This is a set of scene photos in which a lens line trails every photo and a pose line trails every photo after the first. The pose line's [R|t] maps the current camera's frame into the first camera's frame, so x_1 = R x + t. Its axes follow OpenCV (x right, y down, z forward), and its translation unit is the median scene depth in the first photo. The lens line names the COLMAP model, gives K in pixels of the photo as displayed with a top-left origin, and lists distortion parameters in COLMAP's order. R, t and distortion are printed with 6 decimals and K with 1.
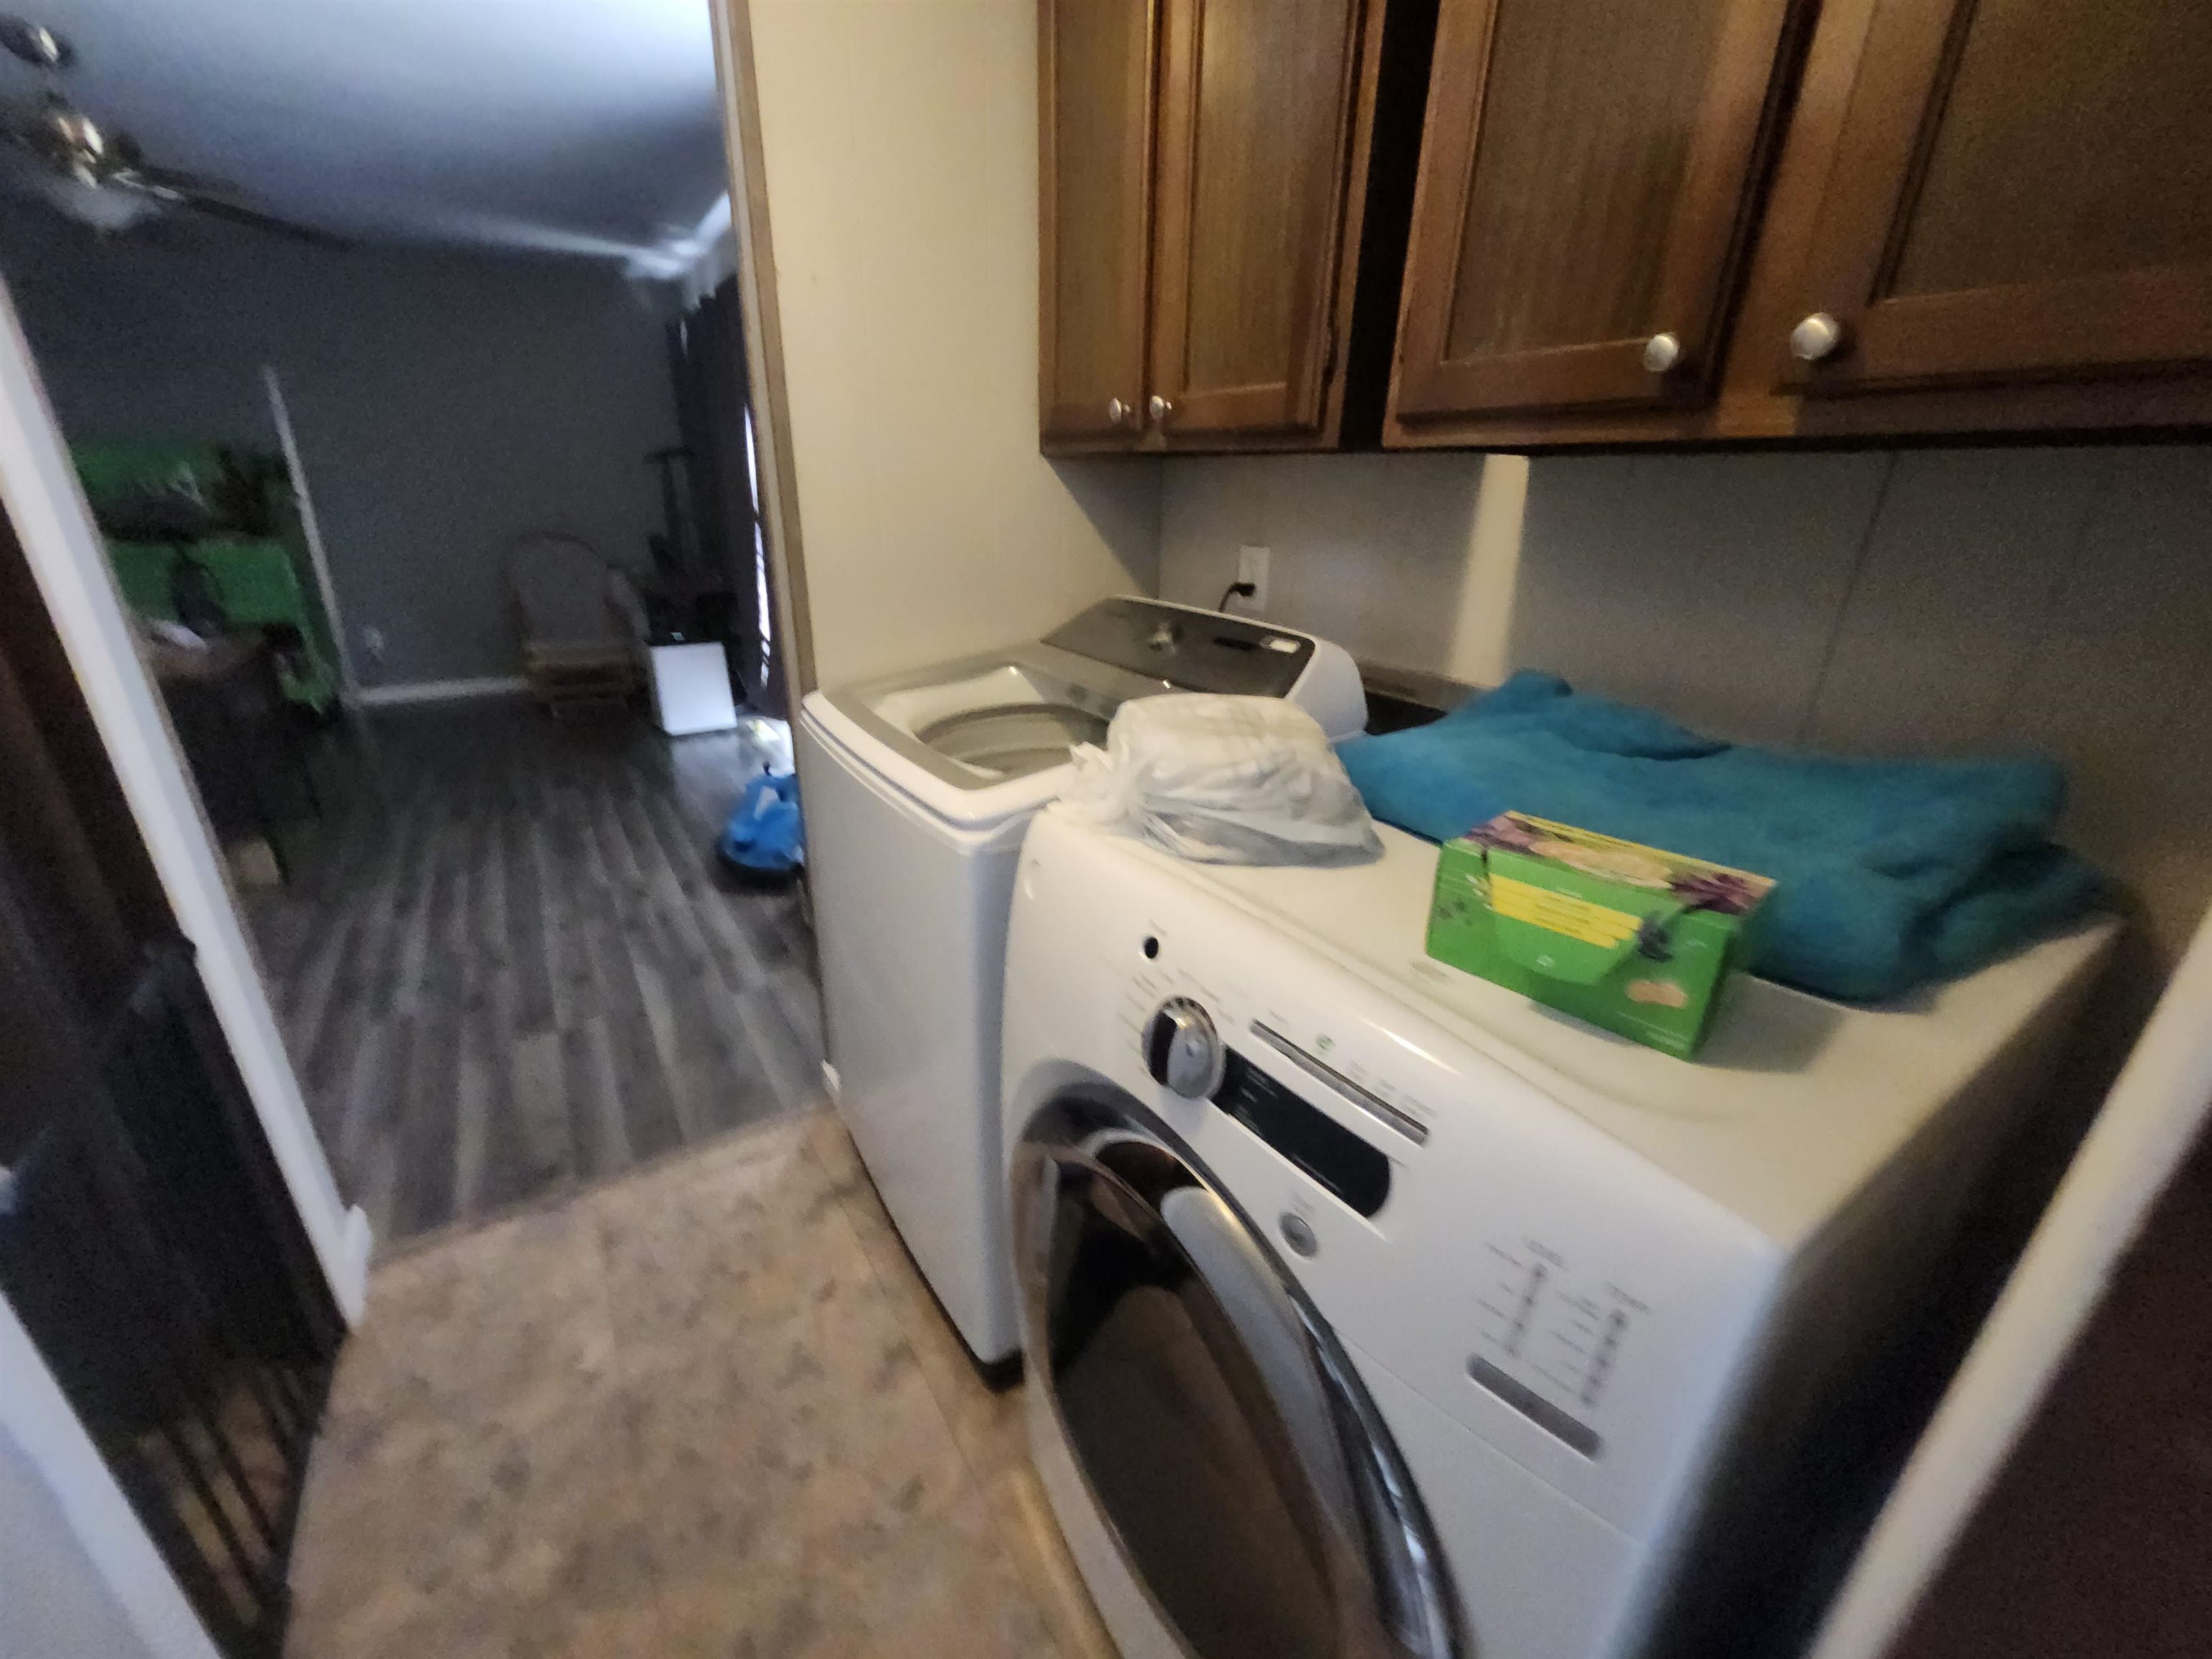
lens RADIAL K [[865.9, 0, 1097.5], [0, 865.9, 841.1], [0, 0, 1]] dist [0.000525, -0.000218]
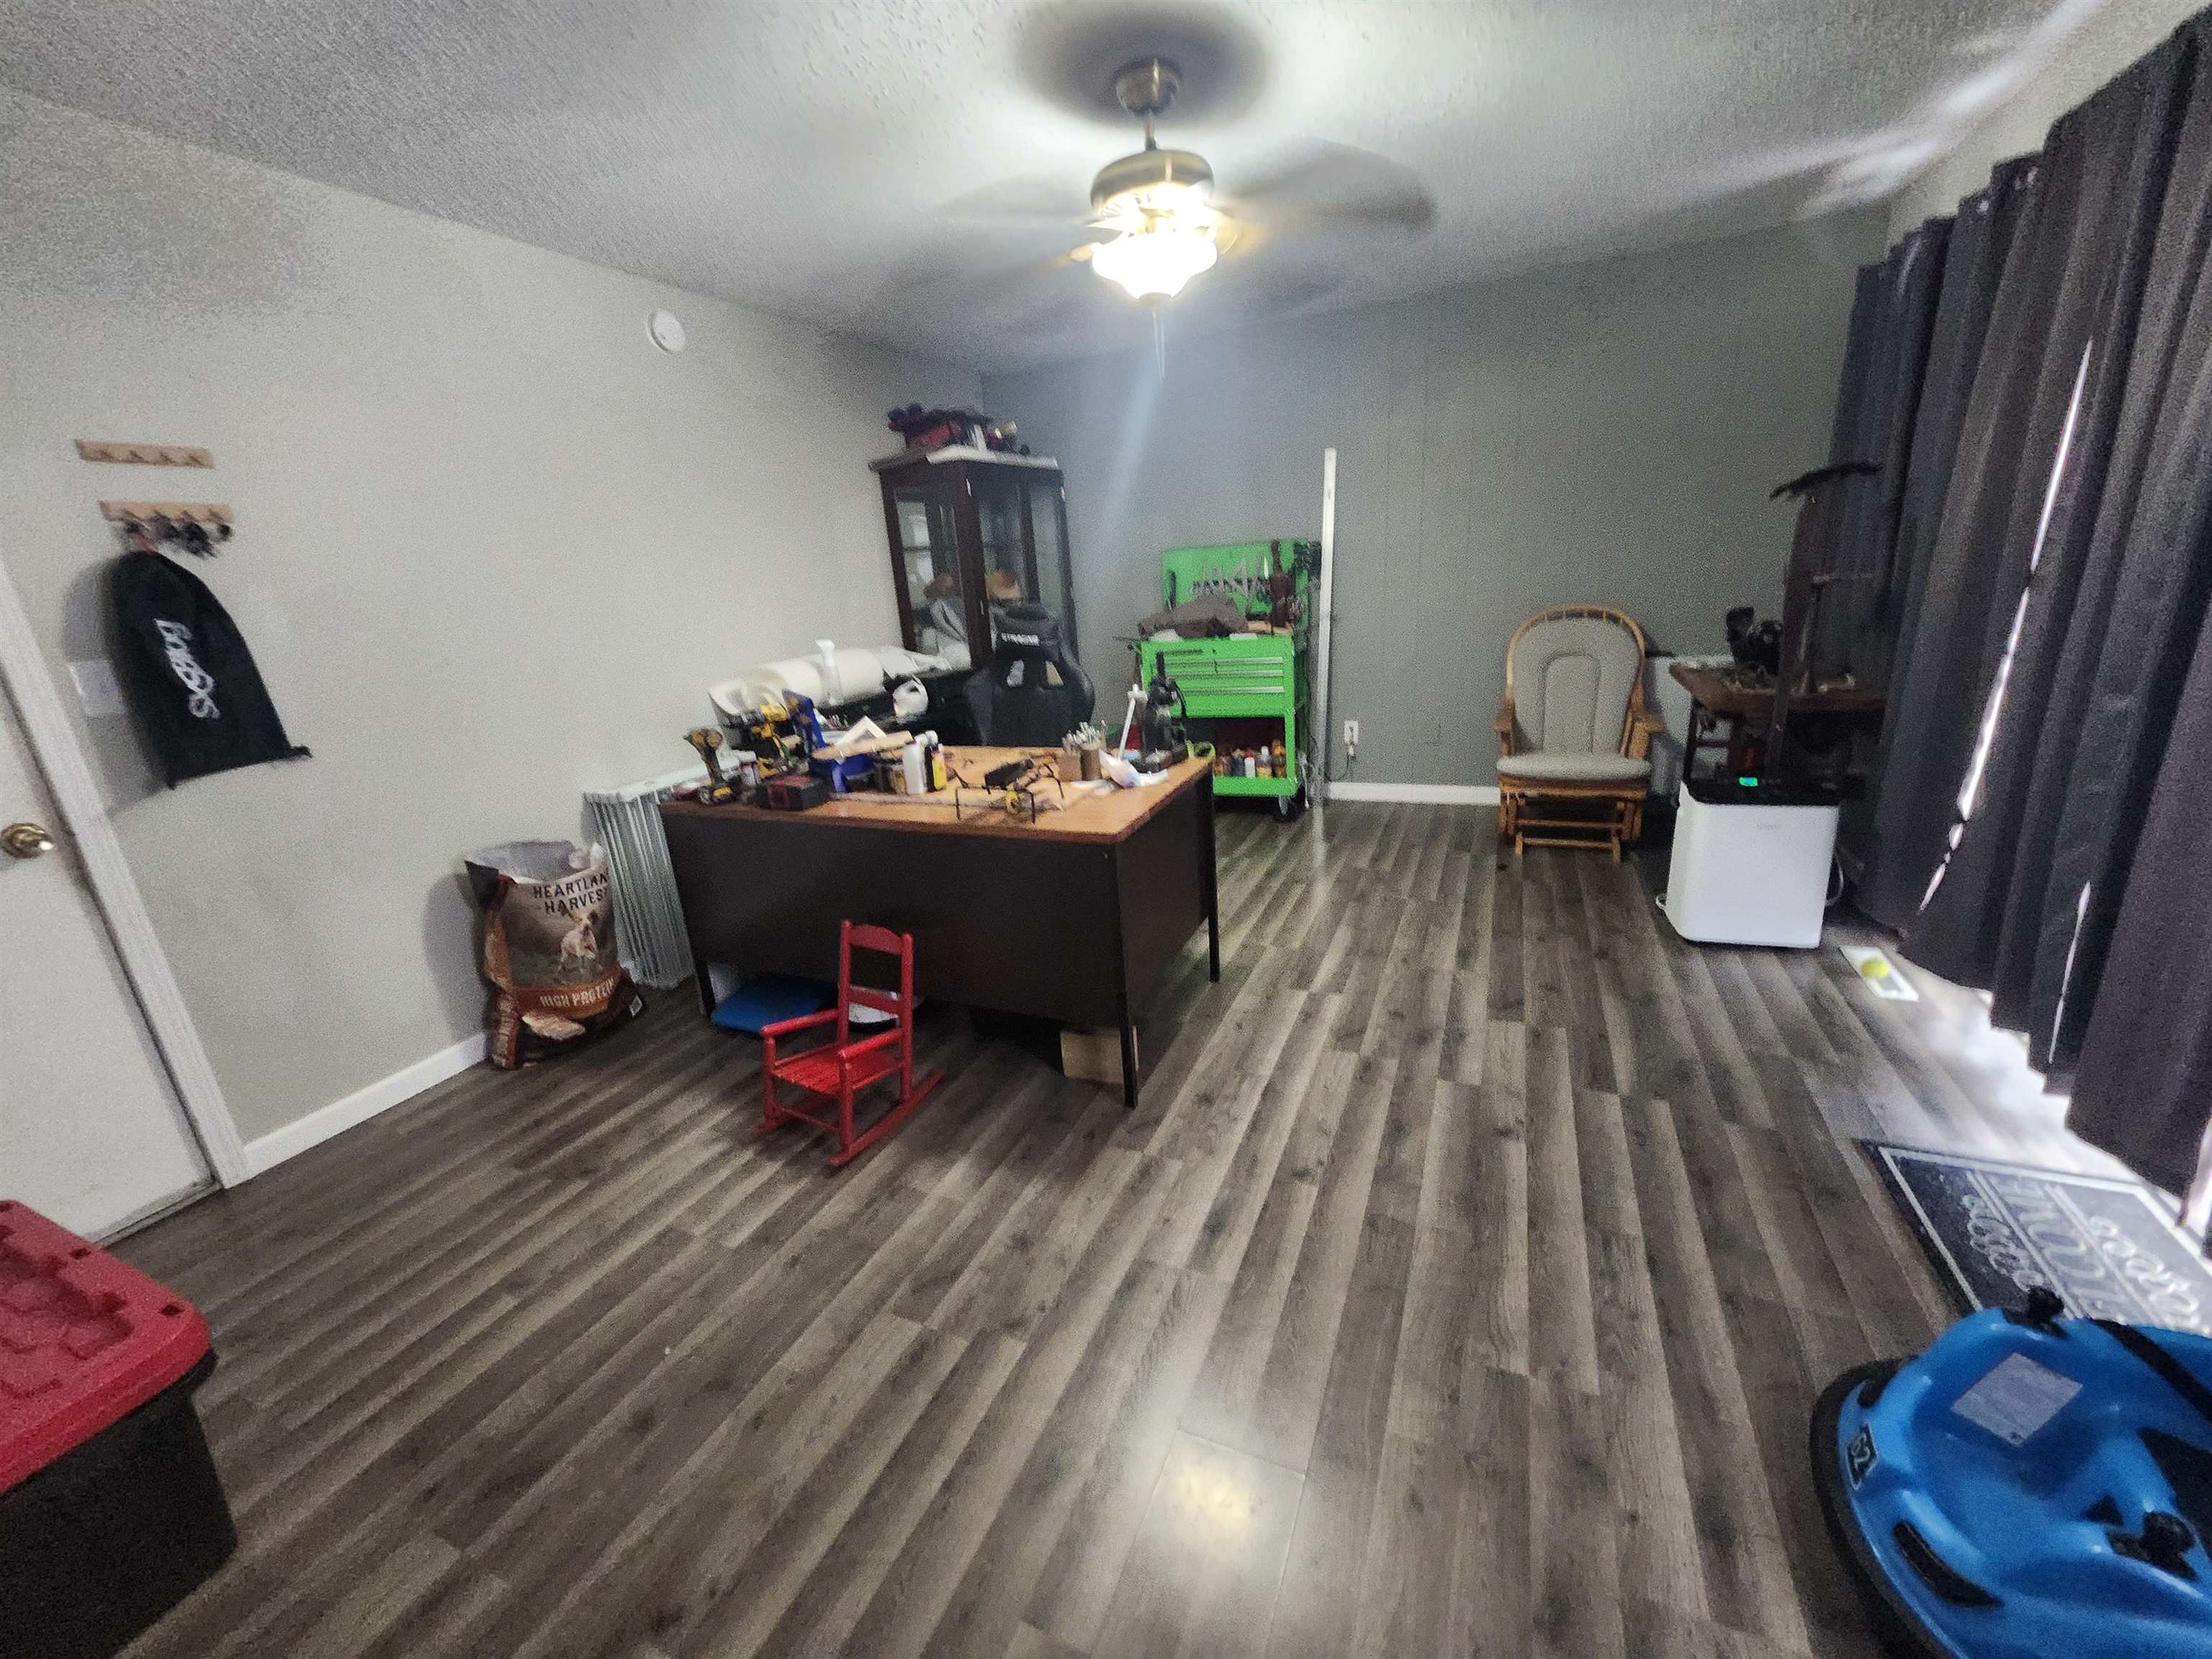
lens RADIAL K [[865.9, 0, 1090.4], [0, 865.9, 833.8], [0, 0, 1]] dist [0.000525, -0.000218]
pose [[0.520996, 0.183170, -0.833674, -0.269070], [-0.237560, 0.969230, 0.064493, -0.163680], [0.819834, 0.164447, 0.548479, 0.381568]]
